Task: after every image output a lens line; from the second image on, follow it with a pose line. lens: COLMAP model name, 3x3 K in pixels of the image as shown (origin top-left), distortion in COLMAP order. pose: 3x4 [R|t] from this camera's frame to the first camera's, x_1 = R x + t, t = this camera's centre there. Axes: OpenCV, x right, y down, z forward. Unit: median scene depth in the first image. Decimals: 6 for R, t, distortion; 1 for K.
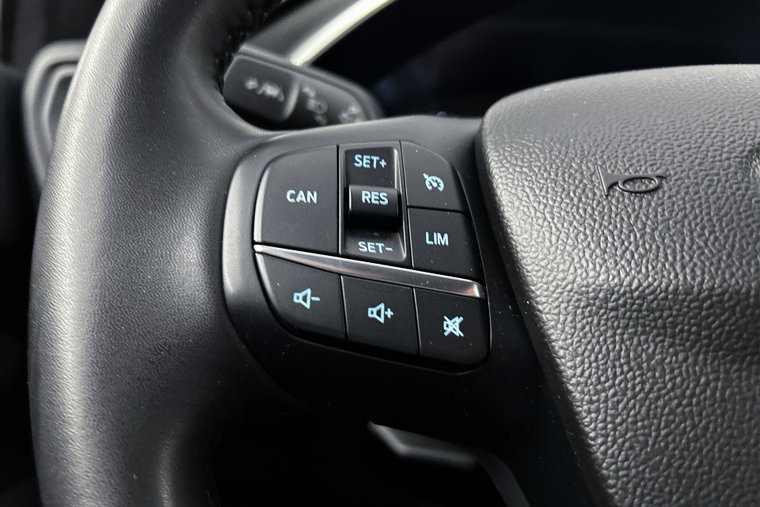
lens RADIAL K [[581.0, 0, 380.9], [0, 581.0, 253.8], [0, 0, 1]] dist [0.059630, -0.064468]
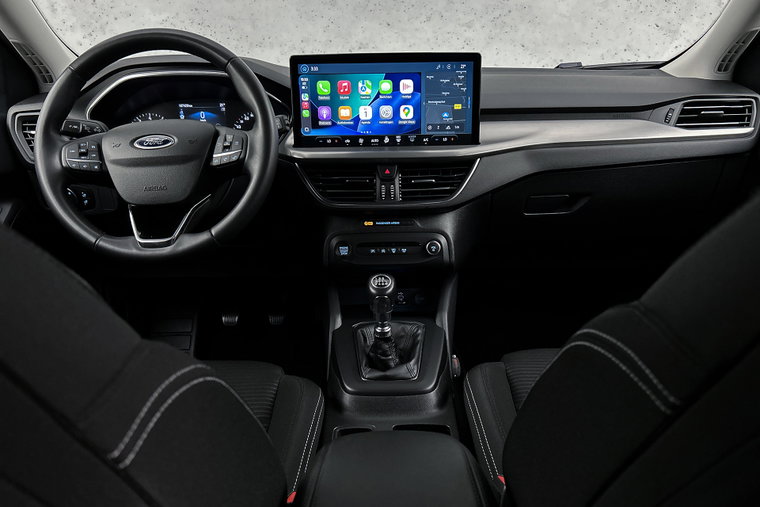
lens RADIAL K [[581.0, 0, 383.3], [0, 581.0, 257.5], [0, 0, 1]] dist [0.059630, -0.064468]
pose [[0.989144, -0.123508, 0.079623, 2.863013], [0.111305, 0.983474, 0.142795, 0.569335], [-0.095943, -0.132382, 0.986544, -6.559080]]
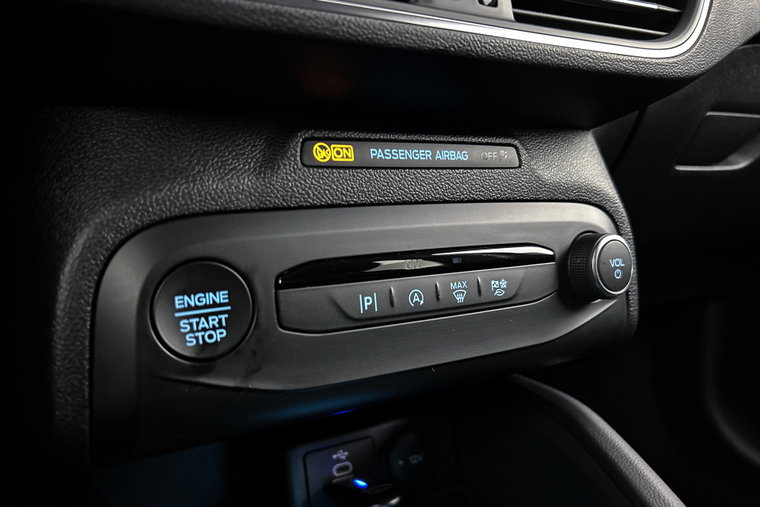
lens RADIAL K [[581.0, 0, 375.8], [0, 581.0, 254.6], [0, 0, 1]] dist [0.059630, -0.064468]
pose [[0.806213, -0.156989, 0.570417, 2.542750], [0.124858, 0.987584, 0.095330, 1.398564], [-0.578301, -0.005635, 0.815804, 0.554603]]
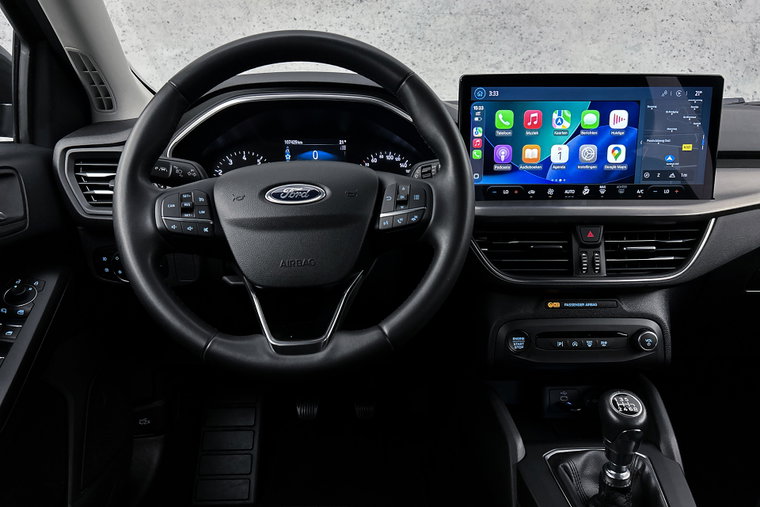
lens RADIAL K [[581.0, 0, 385.9], [0, 581.0, 256.0], [0, 0, 1]] dist [0.059630, -0.064468]
pose [[0.987296, -0.107211, 0.117268, 0.979962], [0.098628, 0.992163, 0.076716, 0.111787], [-0.124574, -0.064176, 0.990133, -3.926515]]
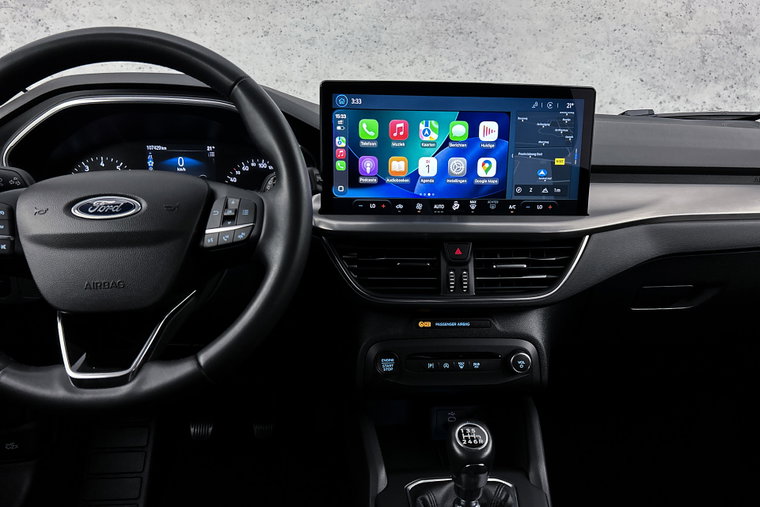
lens RADIAL K [[581.0, 0, 388.2], [0, 581.0, 256.2], [0, 0, 1]] dist [0.059630, -0.064468]
pose [[0.981031, -0.100016, 0.166060, 2.129772], [0.088098, 0.993080, 0.077664, 0.101868], [-0.172679, -0.061561, 0.983053, -3.708237]]
